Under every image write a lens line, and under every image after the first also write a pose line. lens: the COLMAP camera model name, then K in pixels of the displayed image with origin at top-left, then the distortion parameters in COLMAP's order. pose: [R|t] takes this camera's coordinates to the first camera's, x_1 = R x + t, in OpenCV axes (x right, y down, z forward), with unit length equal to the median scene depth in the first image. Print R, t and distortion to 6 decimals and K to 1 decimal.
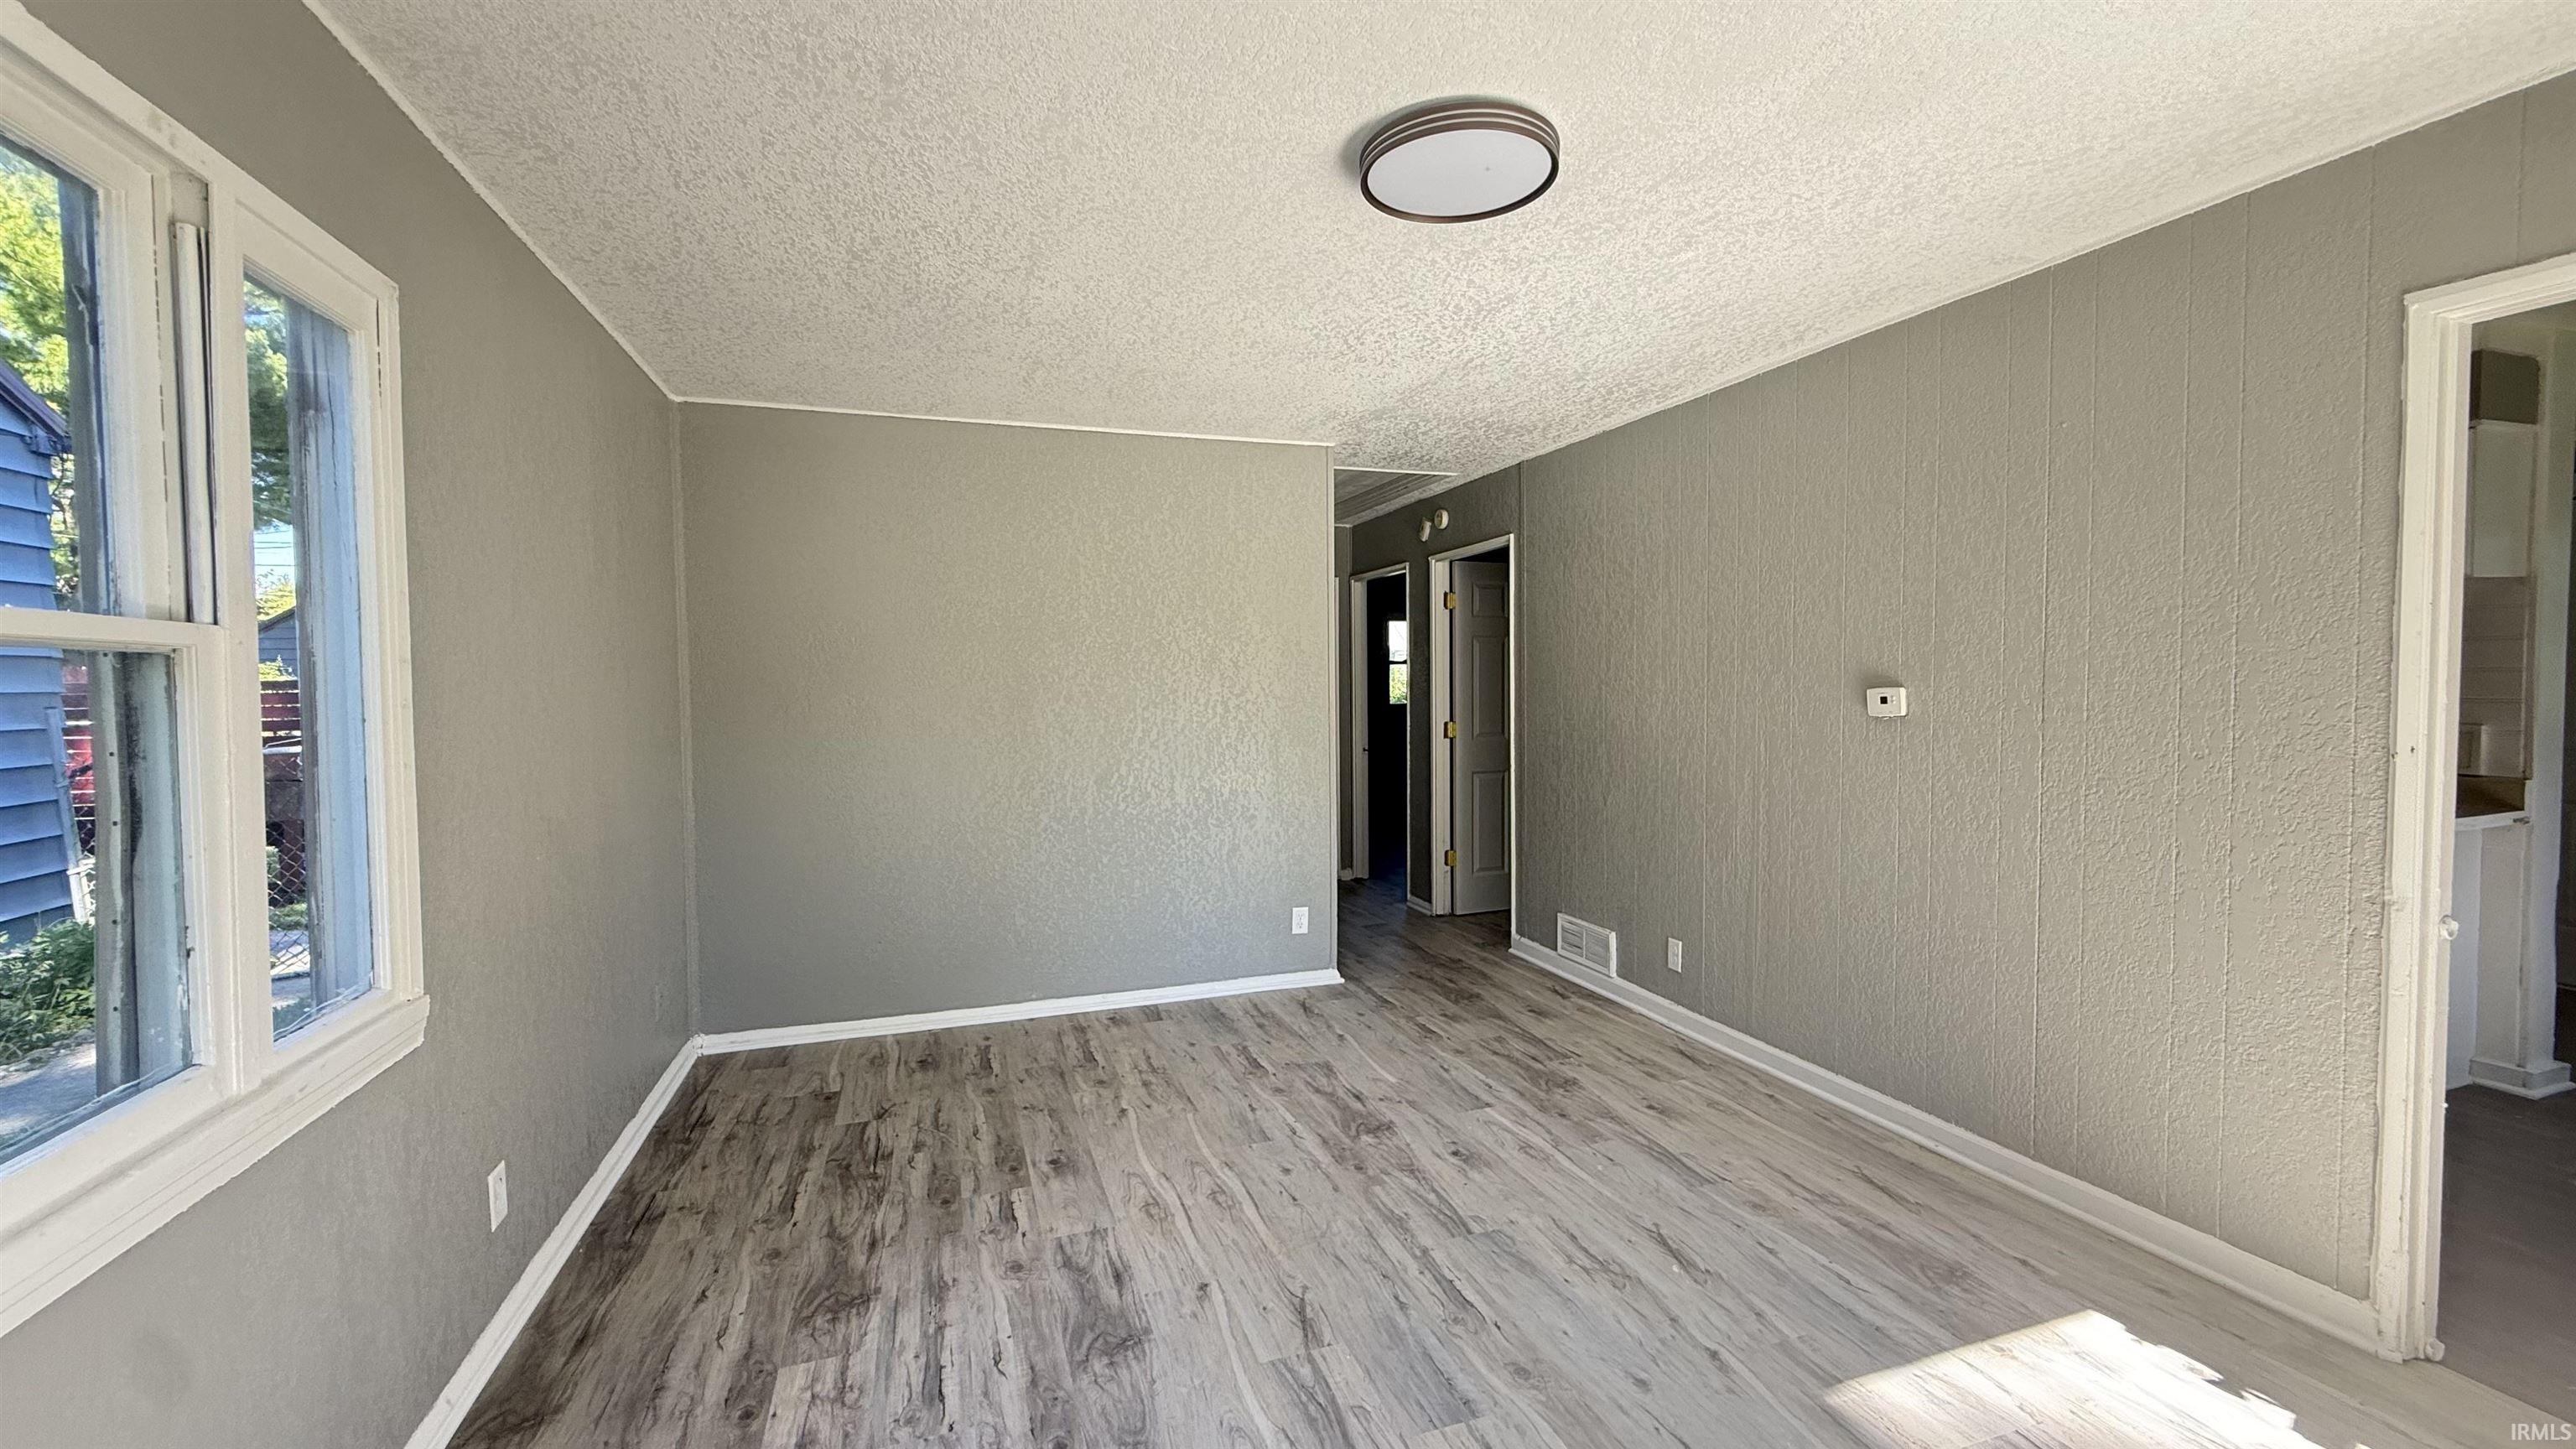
lens RADIAL K [[1032.7, 0, 1284.9], [0, 1032.7, 720.0], [0, 0, 1]] dist [0.001244, -0.000032]
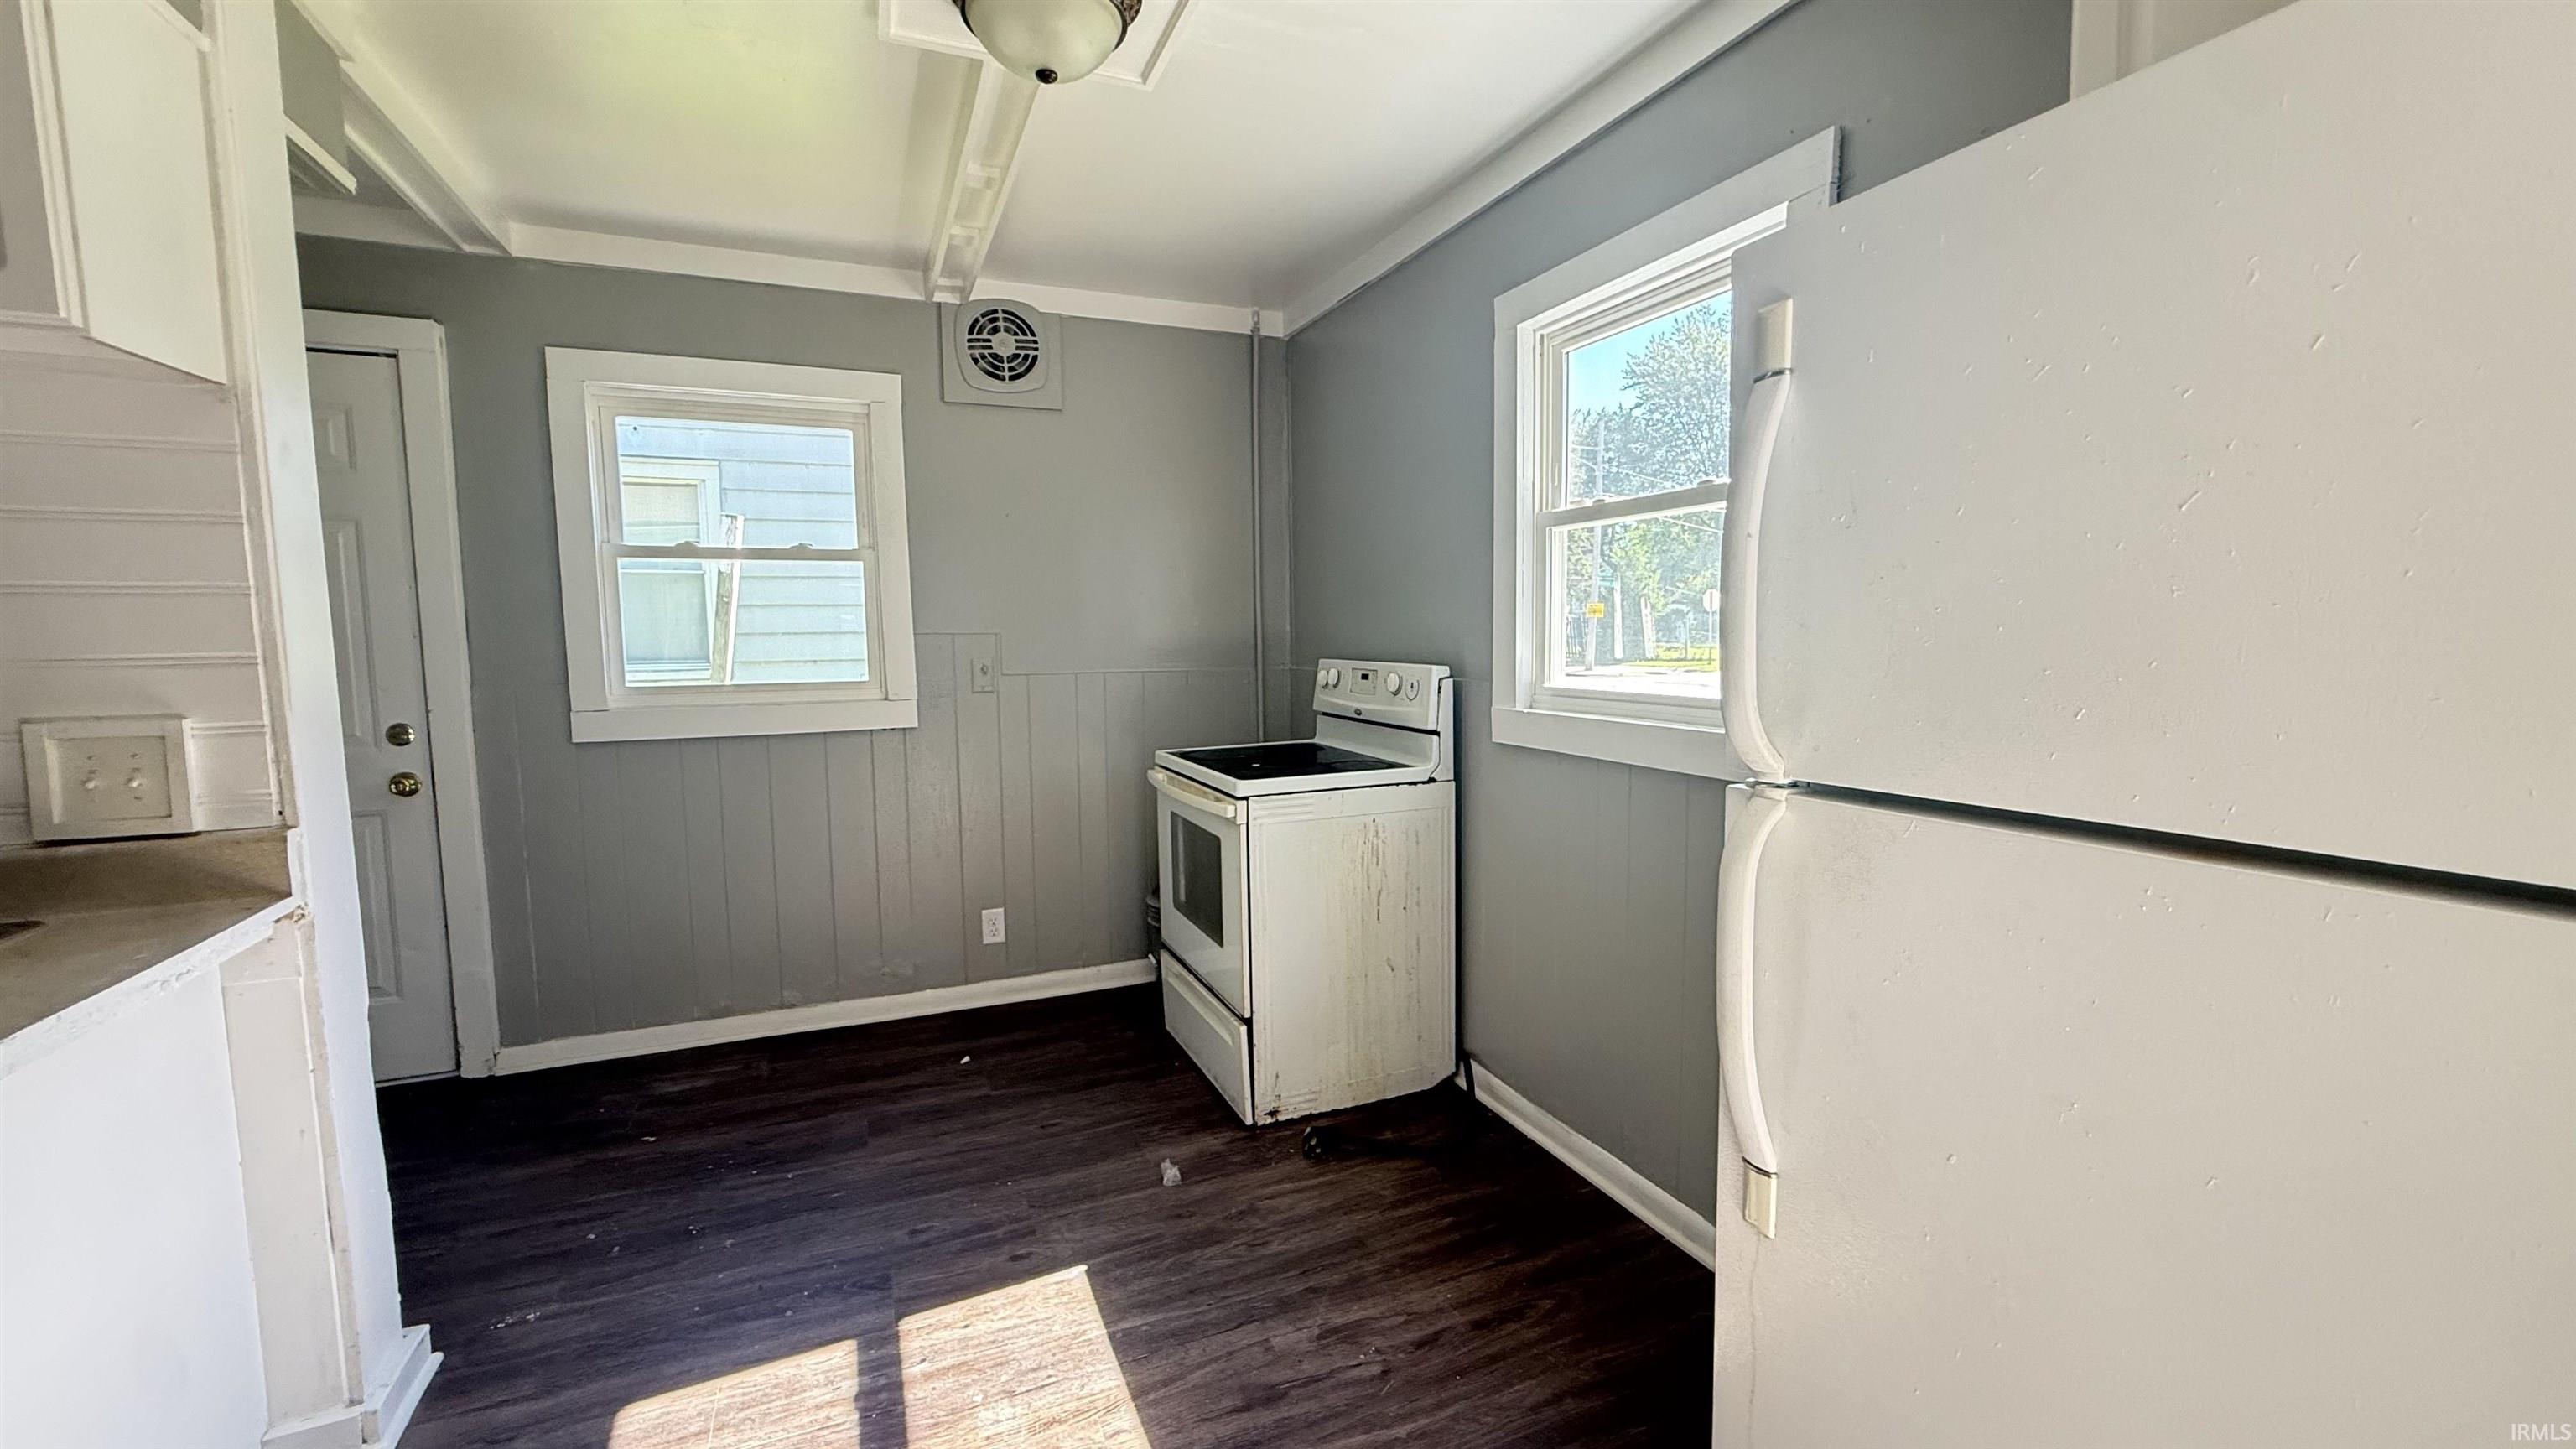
lens RADIAL K [[1032.7, 0, 1291.8], [0, 1032.7, 717.1], [0, 0, 1]] dist [0.001244, -0.000032]
pose [[-0.084337, -0.079950, 0.993225, 0.868819], [0.050094, 0.995175, 0.084361, -0.013077], [-0.995177, 0.056869, -0.079925, 0.721768]]
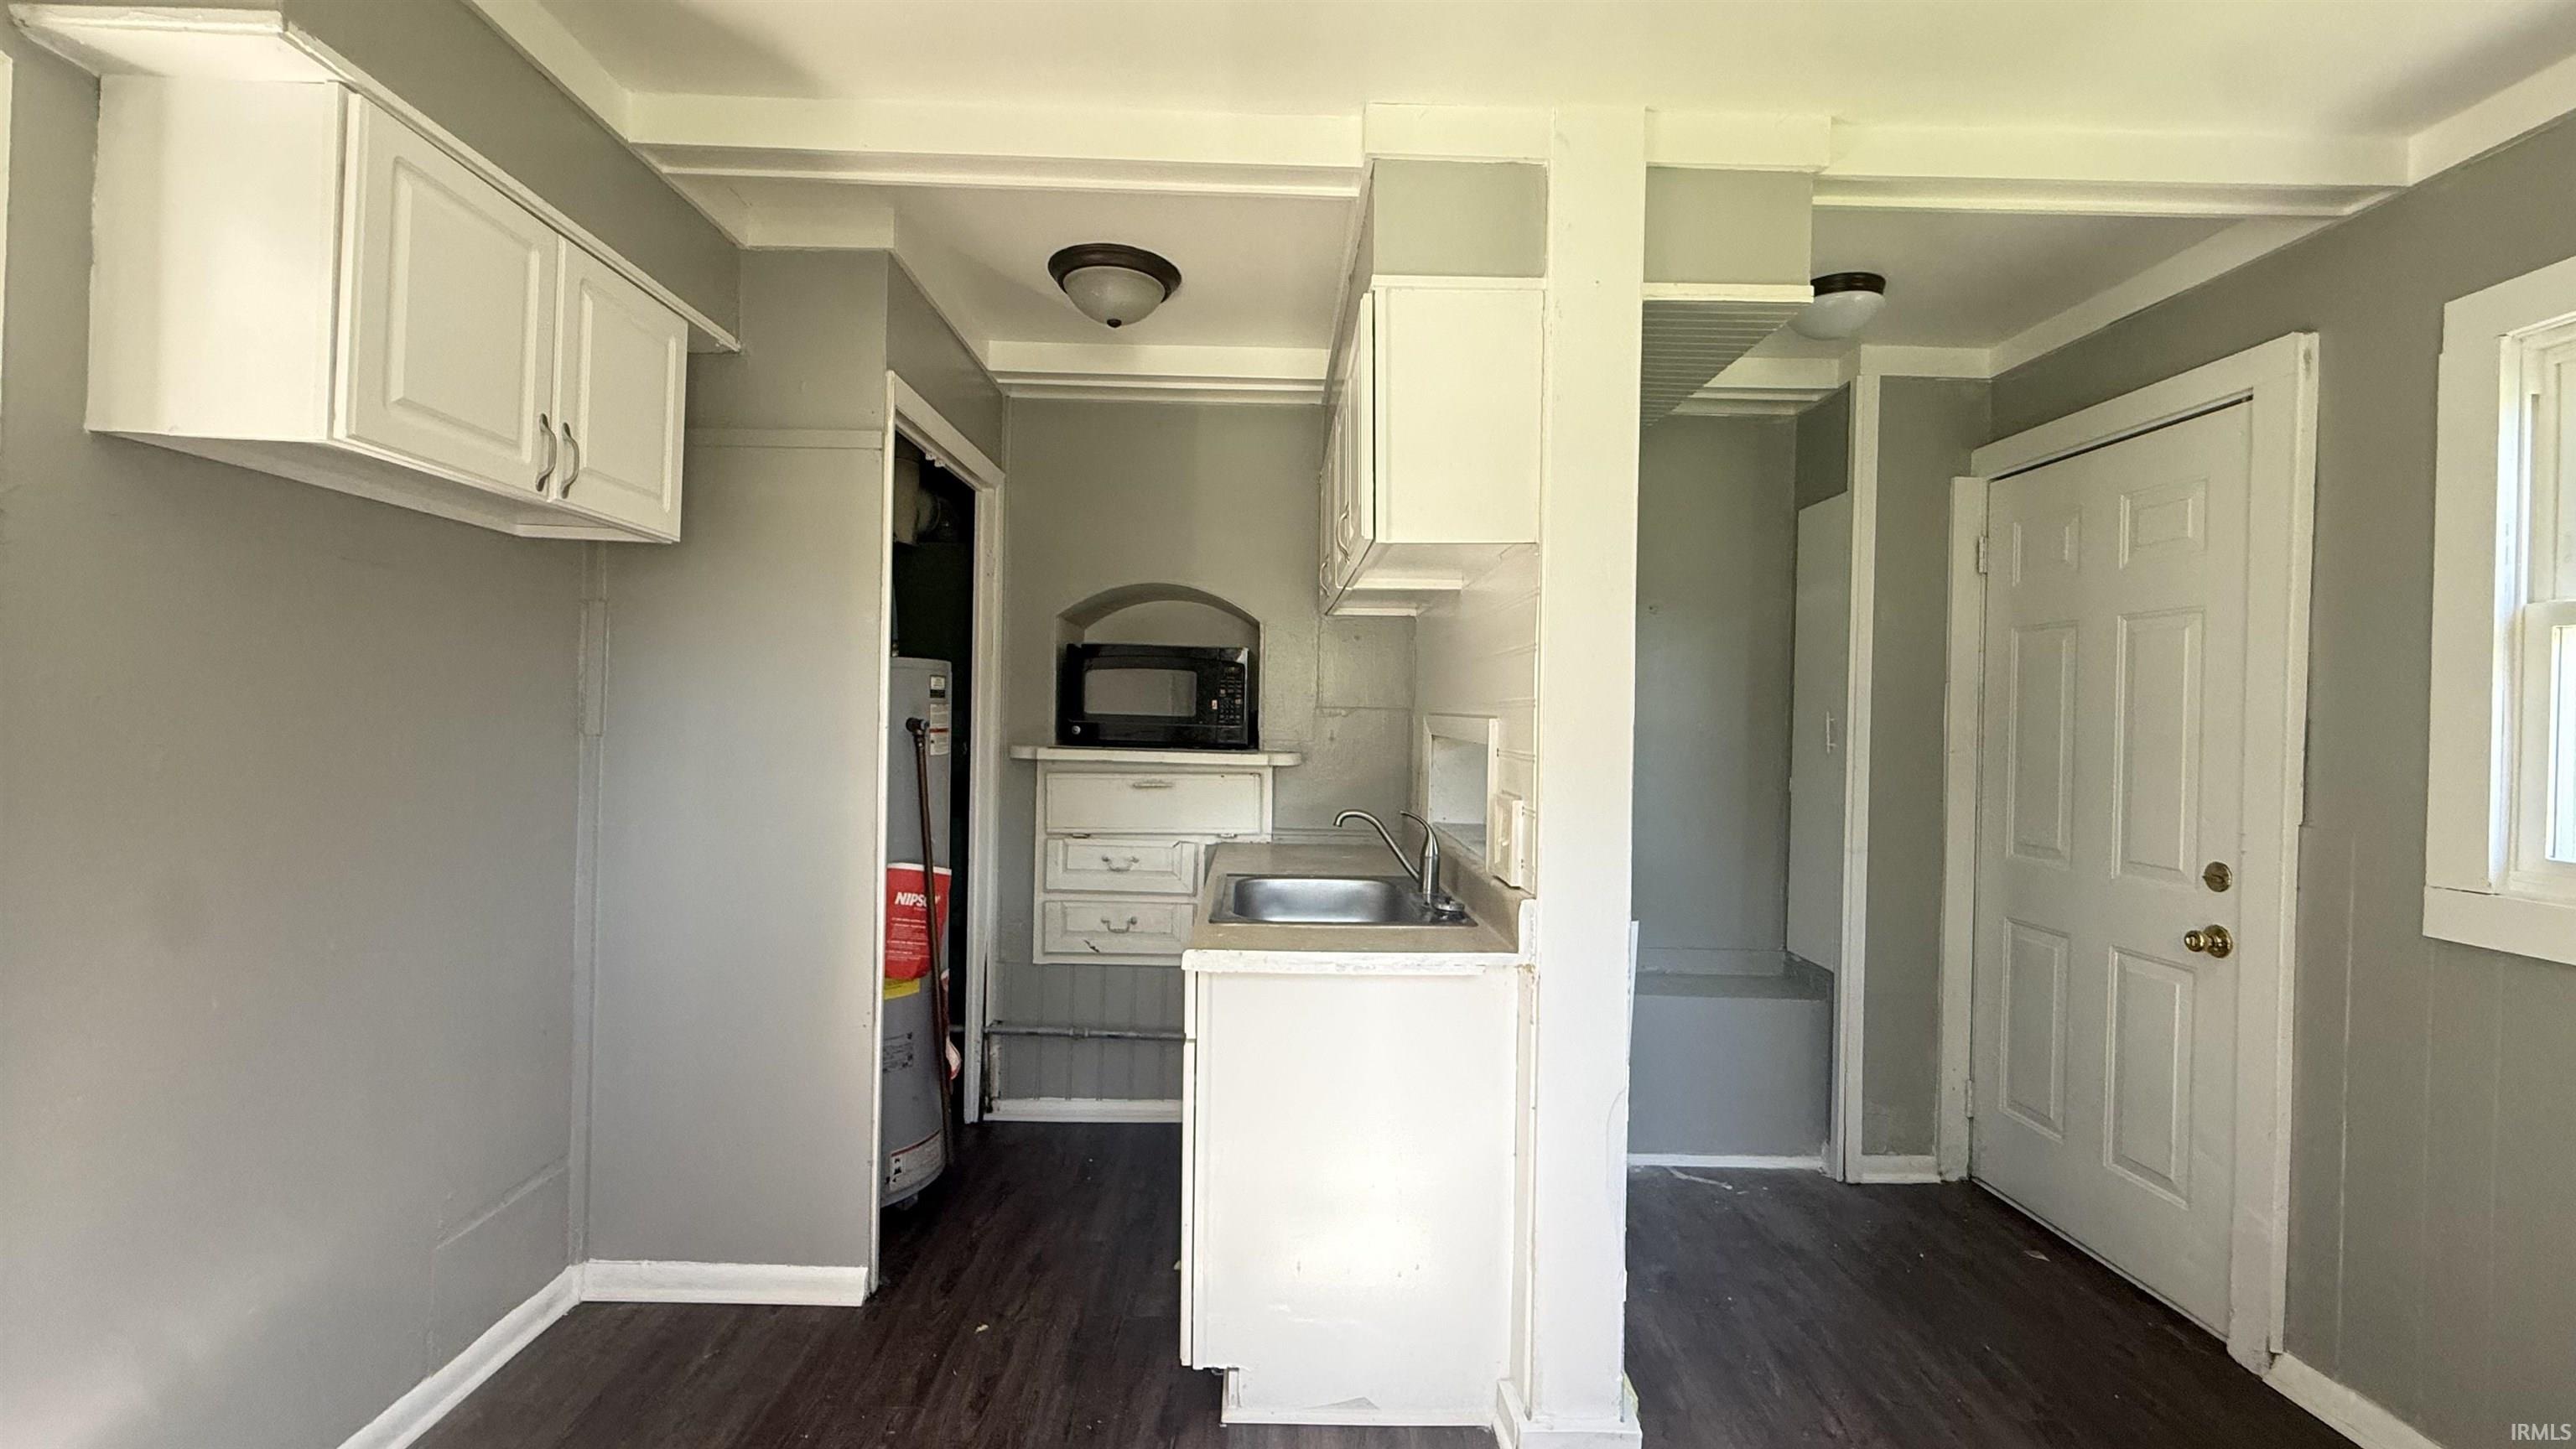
lens RADIAL K [[1032.7, 0, 1283.7], [0, 1032.7, 724.7], [0, 0, 1]] dist [0.001244, -0.000032]
pose [[0.952588, 0.026908, -0.303071, 1.247077], [-0.038499, 0.998735, -0.032335, -0.016154], [0.301818, 0.042470, 0.952419, 0.607145]]
